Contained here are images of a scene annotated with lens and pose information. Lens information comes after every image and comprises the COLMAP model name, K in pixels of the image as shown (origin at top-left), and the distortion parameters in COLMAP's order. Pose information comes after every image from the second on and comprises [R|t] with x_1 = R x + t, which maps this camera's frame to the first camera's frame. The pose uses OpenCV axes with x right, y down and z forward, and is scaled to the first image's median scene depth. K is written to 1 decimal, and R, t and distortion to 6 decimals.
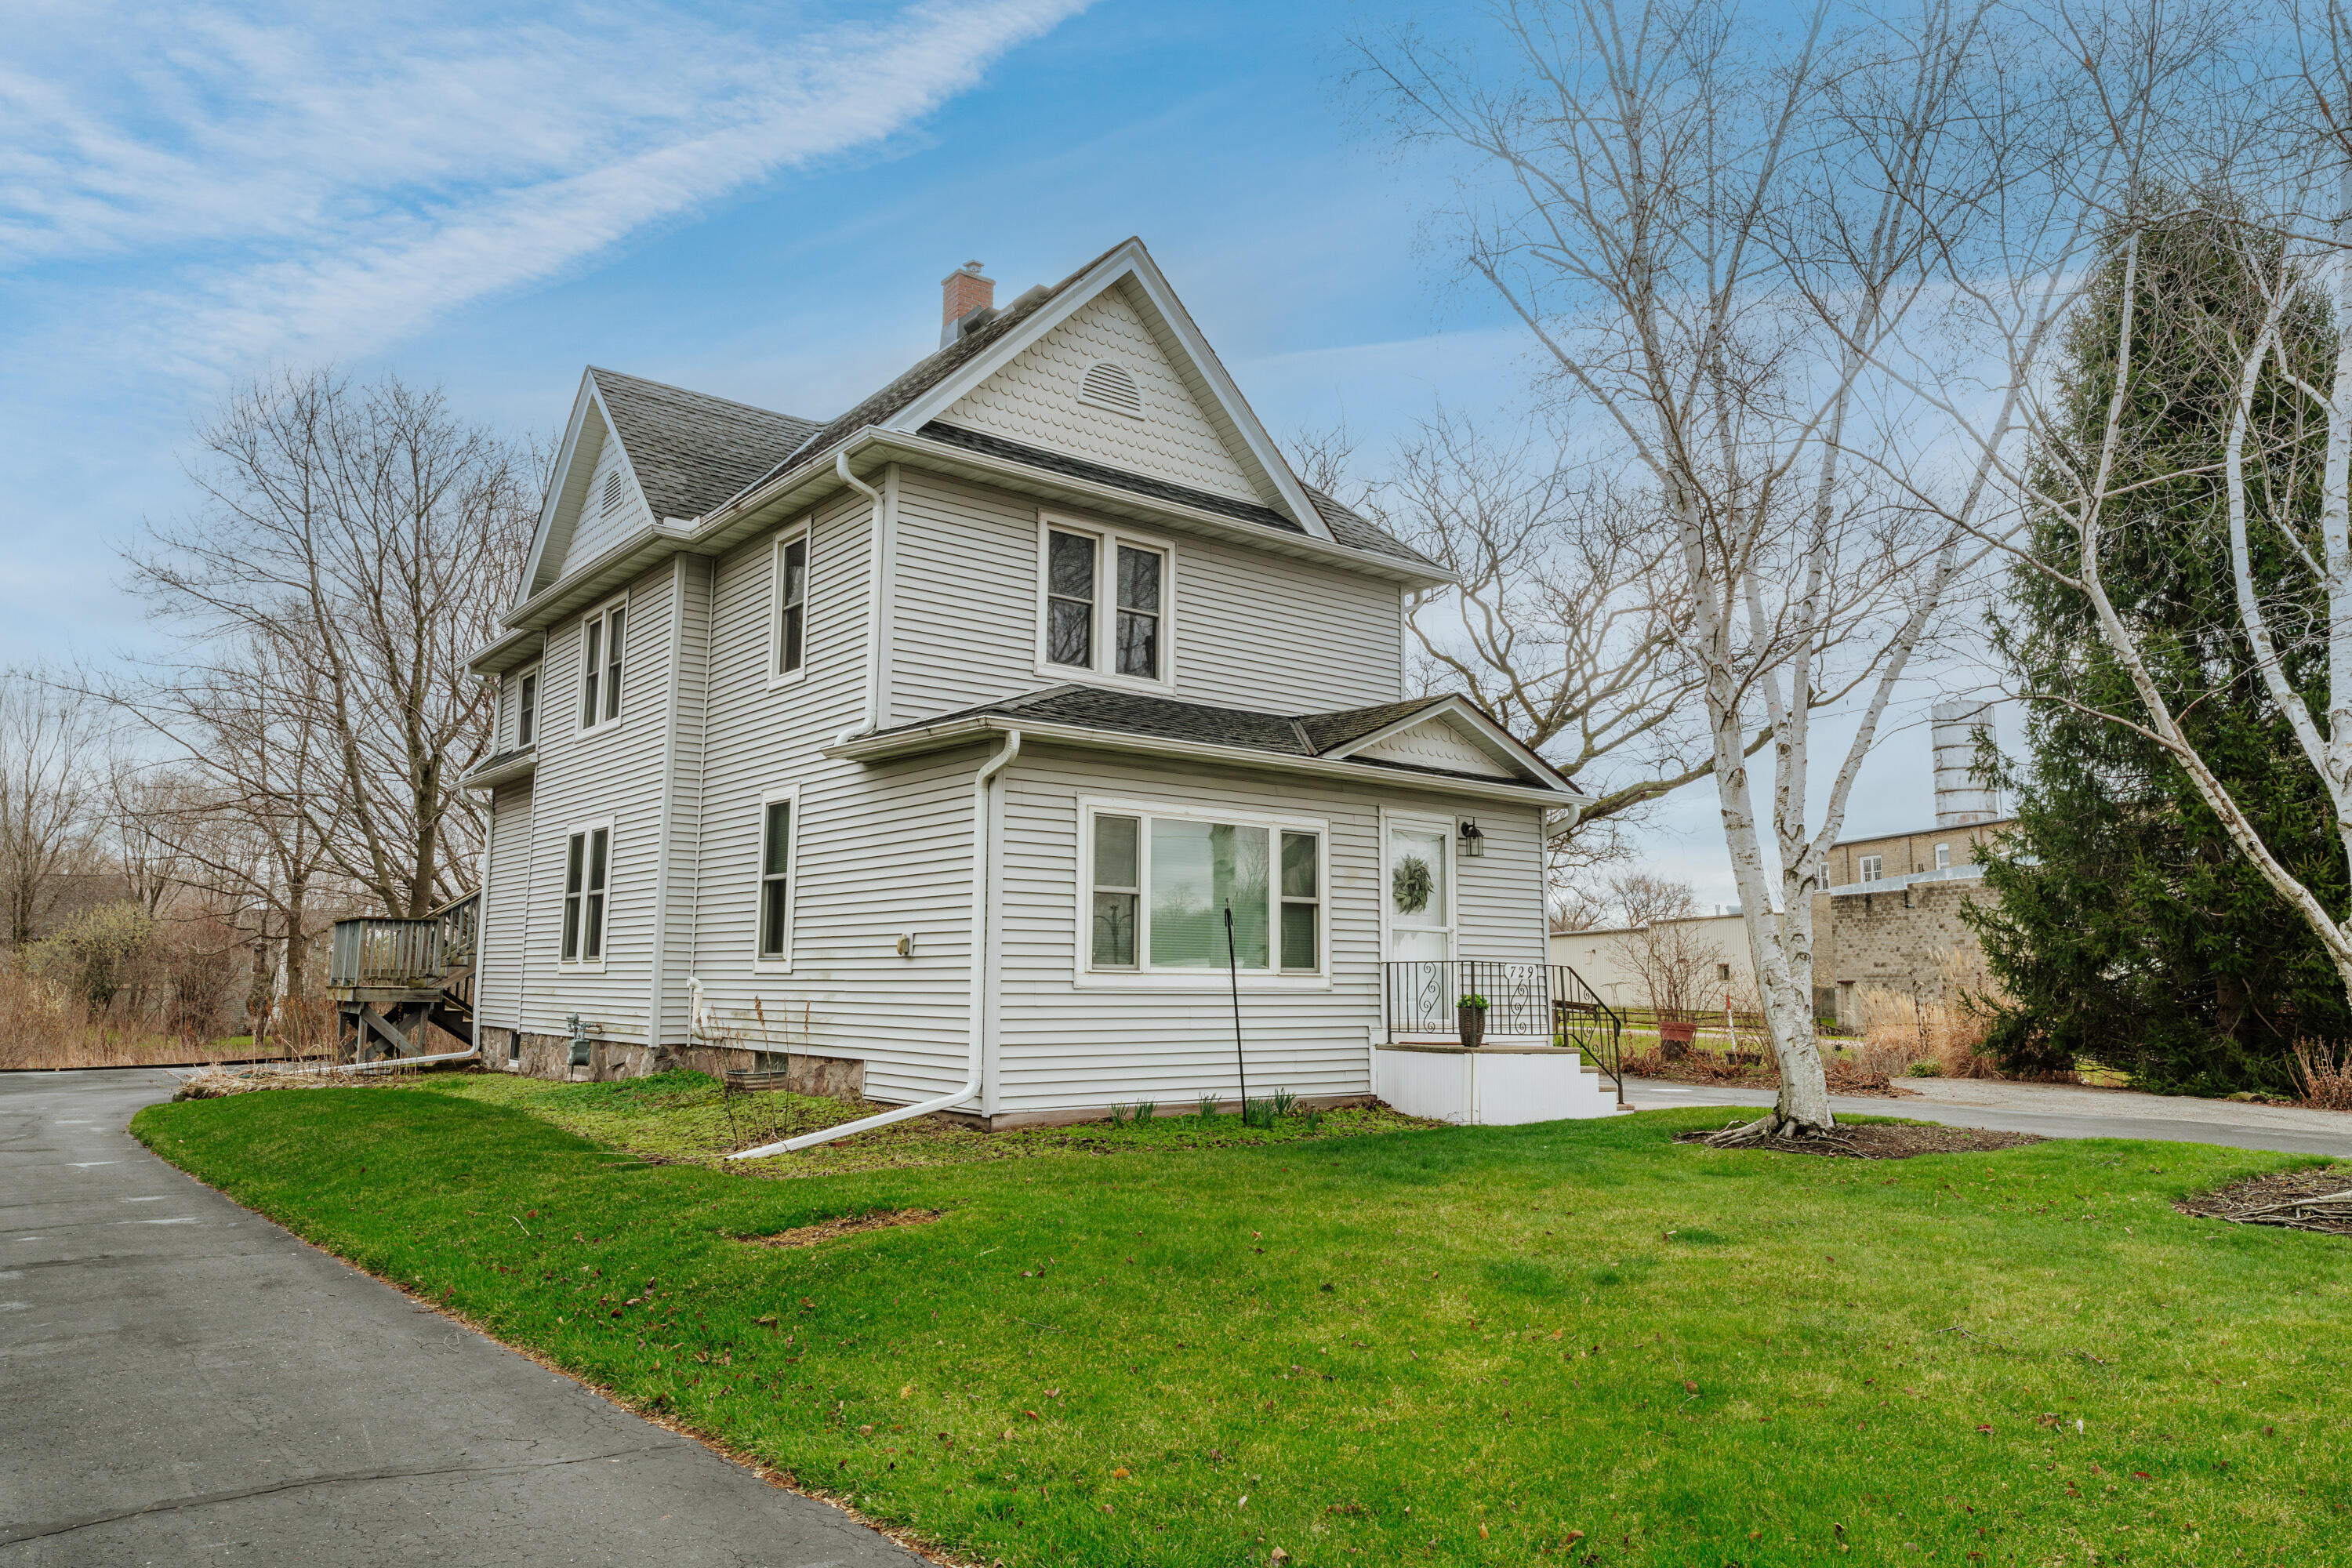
lens RADIAL K [[1567.4, 0, 1195.5], [0, 1567.4, 800.0], [0, 0, 1]] dist [0.040984, 0.005405]
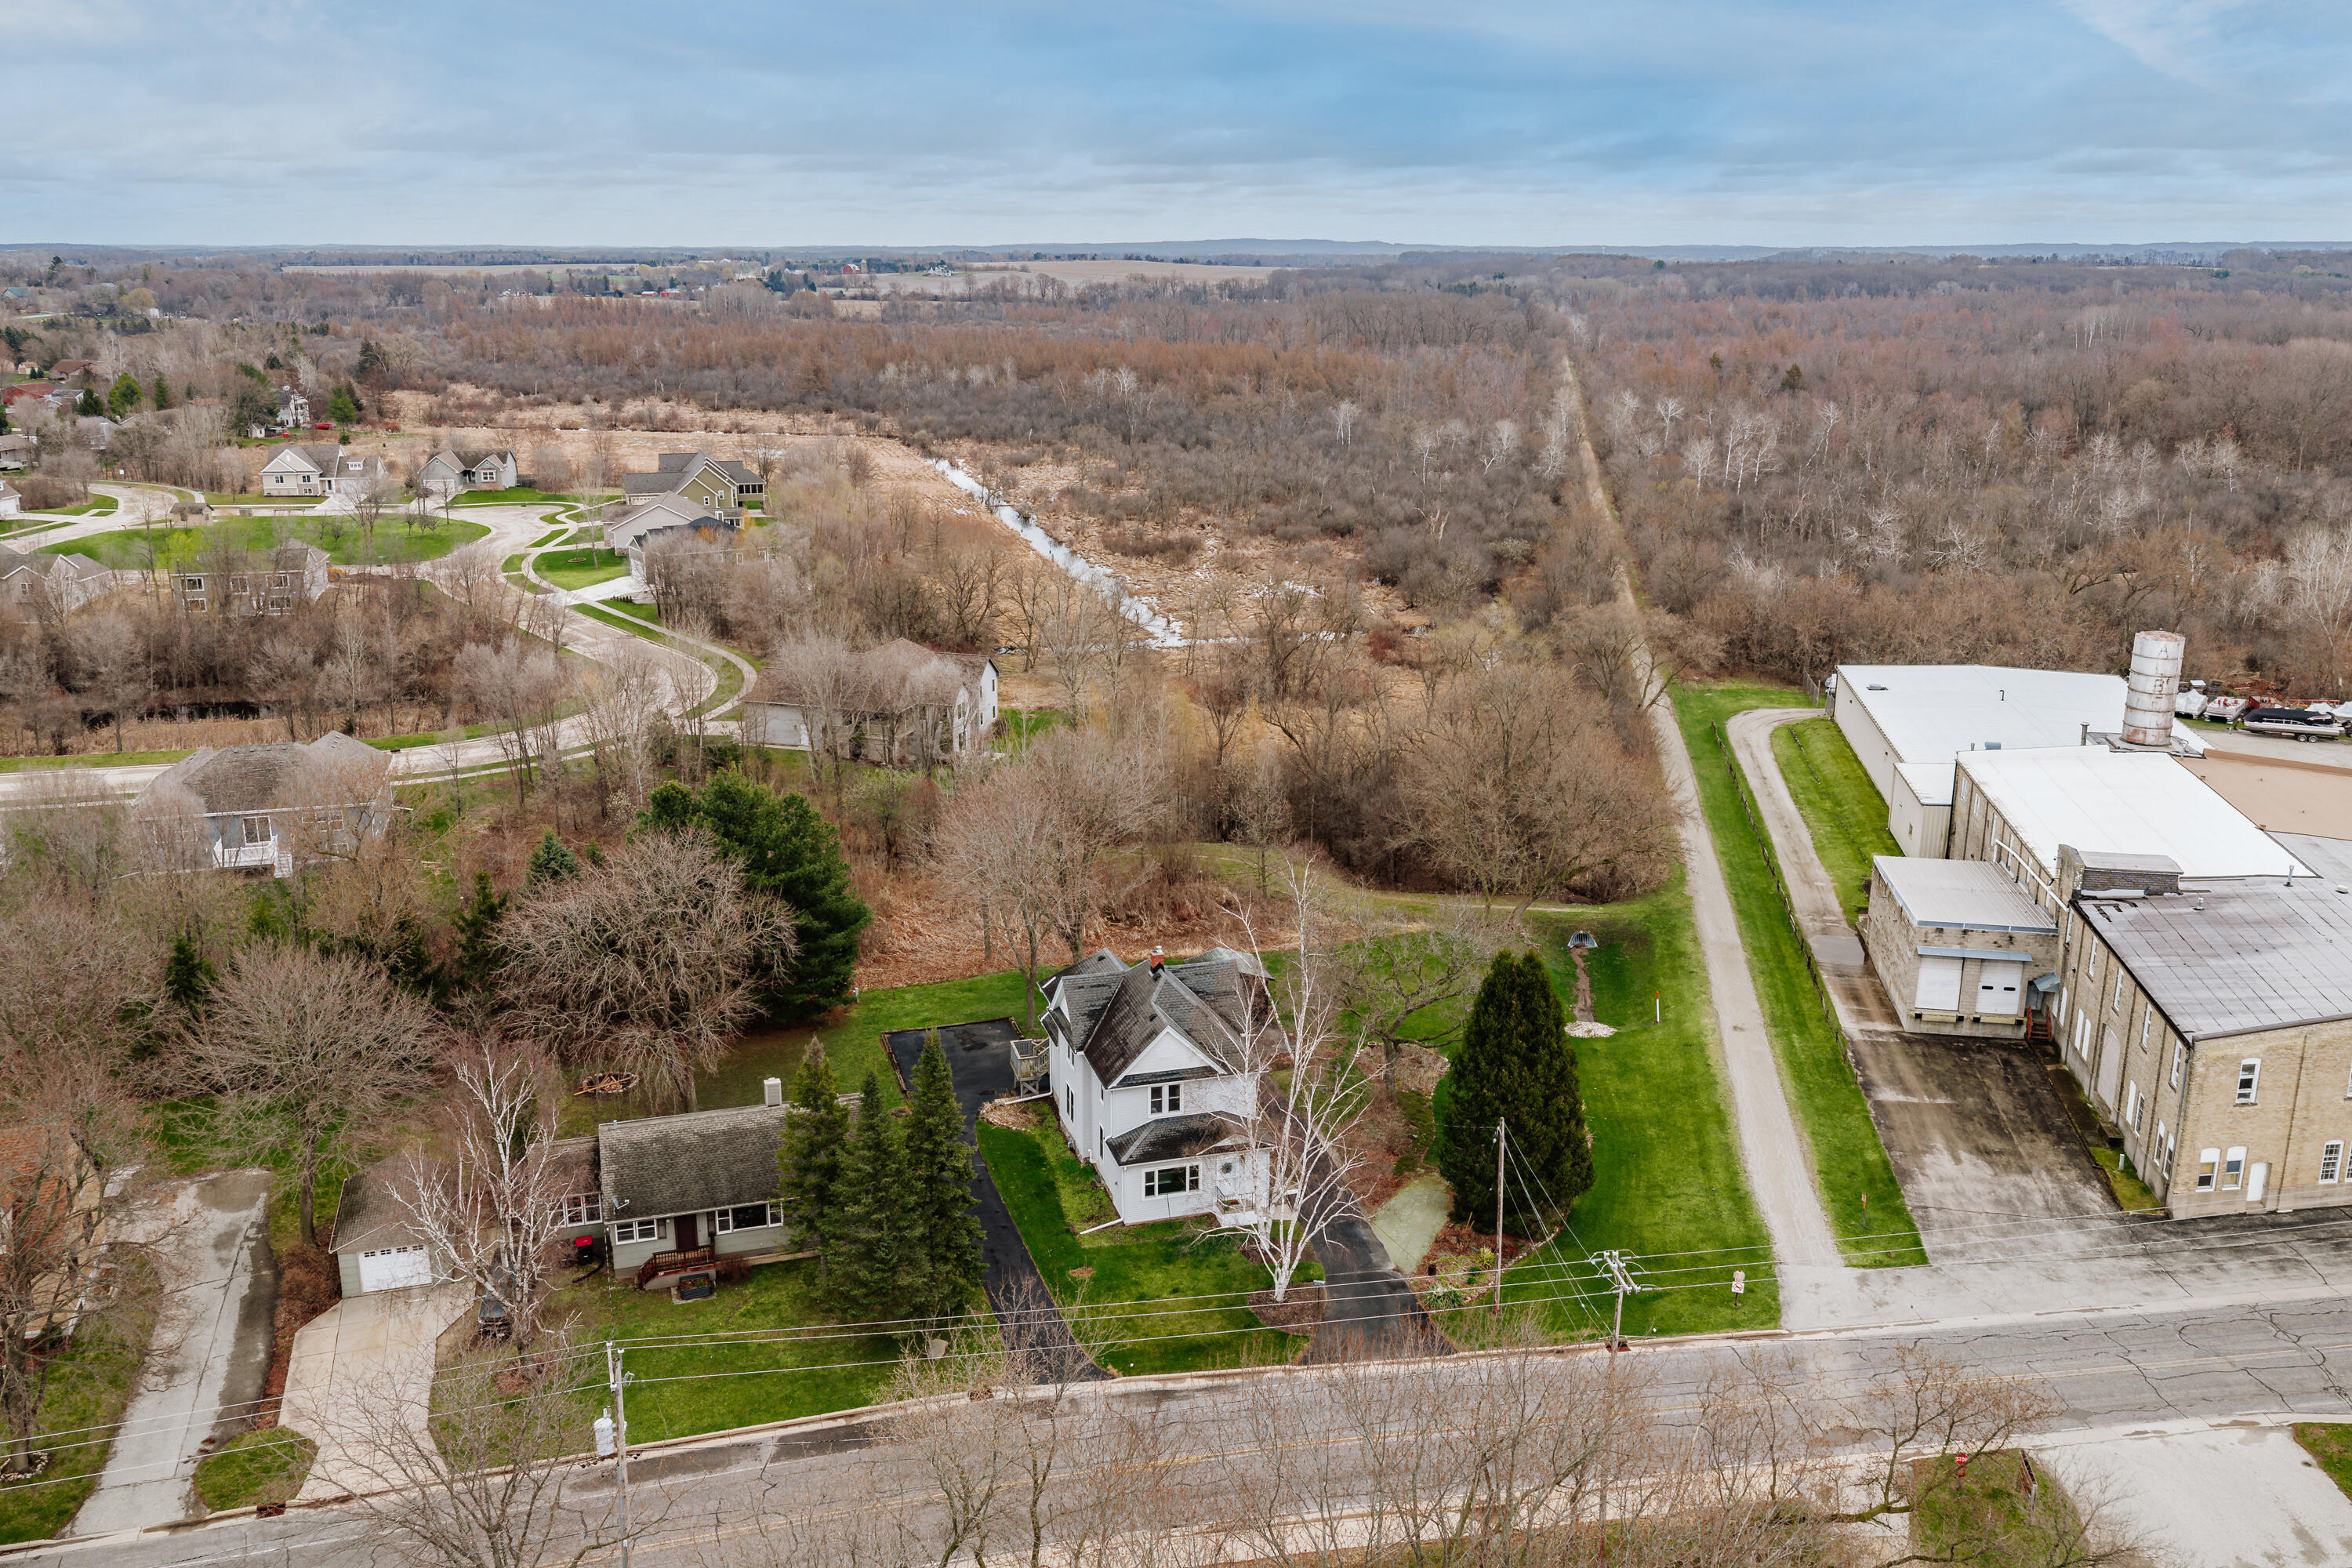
lens RADIAL K [[1960.3, 0, 1181.5], [0, 1960.3, 784.3], [0, 0, 1]] dist [0.018315, -0.029837]
pose [[0.921077, 0.091579, -0.378458, 2.155453], [0.055520, 0.931130, 0.360437, -3.171137], [0.385402, -0.353002, 0.852558, -3.671728]]
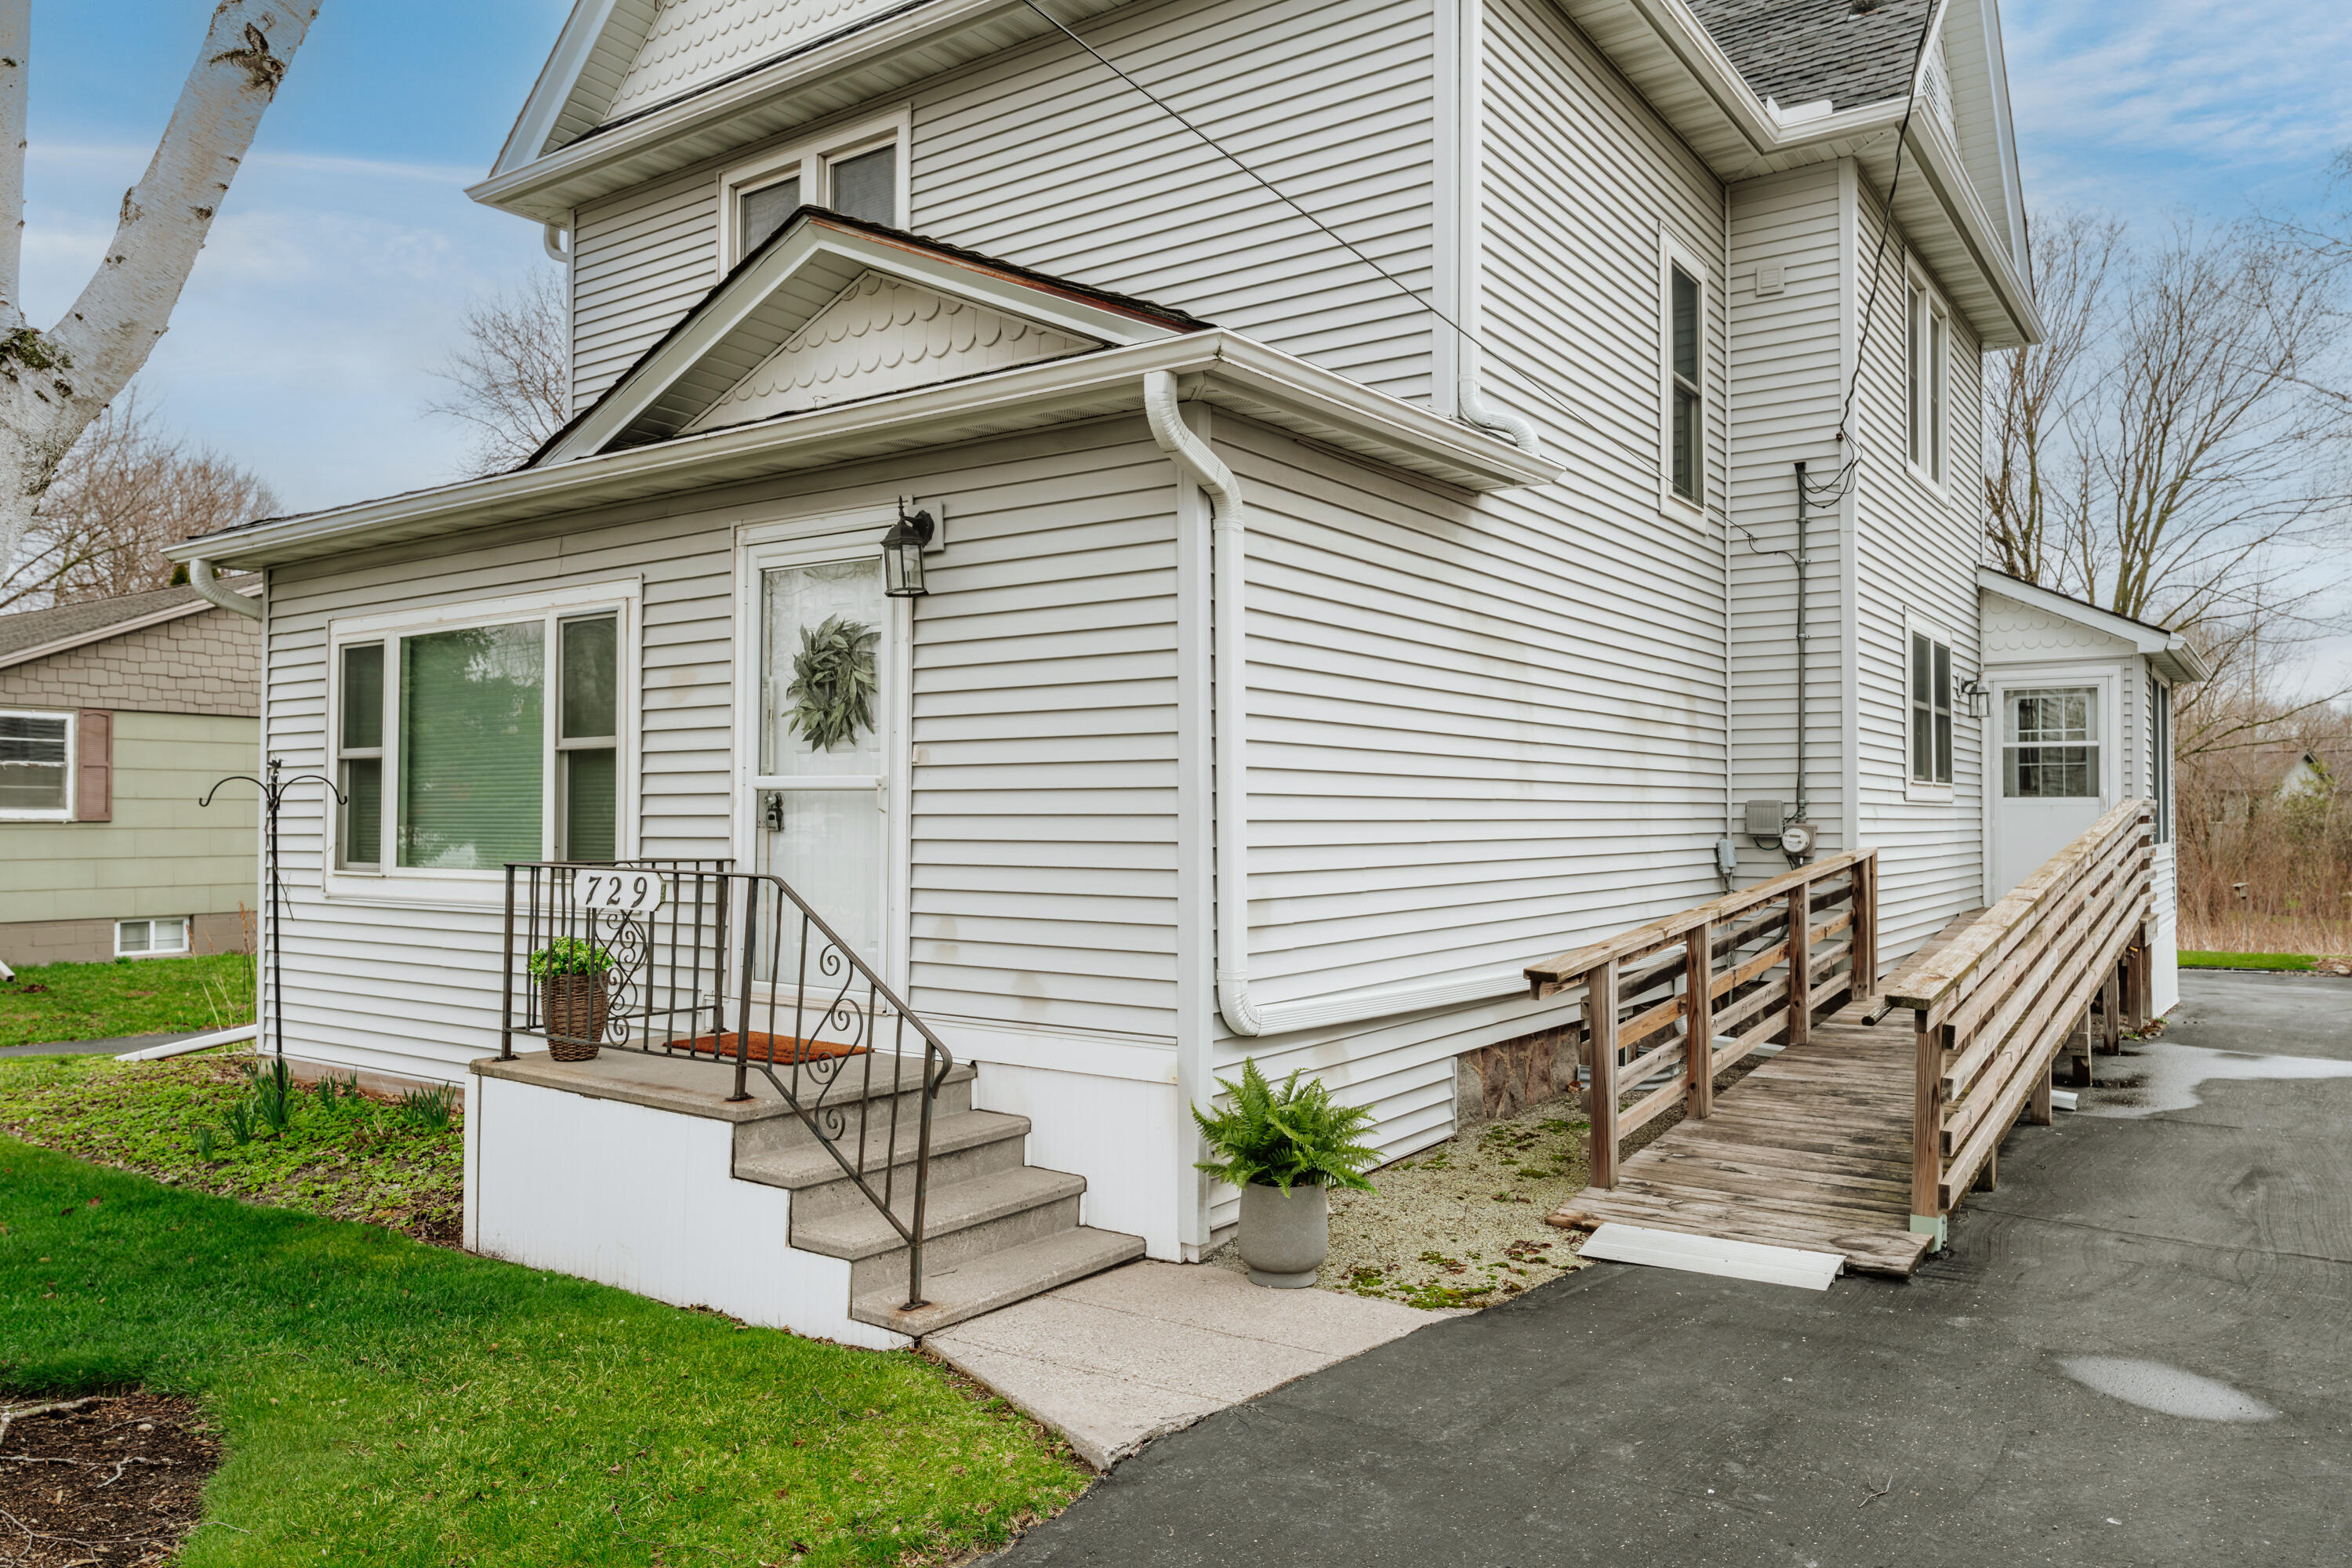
lens RADIAL K [[1567.4, 0, 1140.1], [0, 1567.4, 791.0], [0, 0, 1]] dist [0.040984, 0.005405]
pose [[0.263696, -0.027069, -0.964226, 0.602955], [0.113913, 0.993485, 0.003263, 0.095198], [0.957856, -0.110699, 0.265061, 0.992267]]
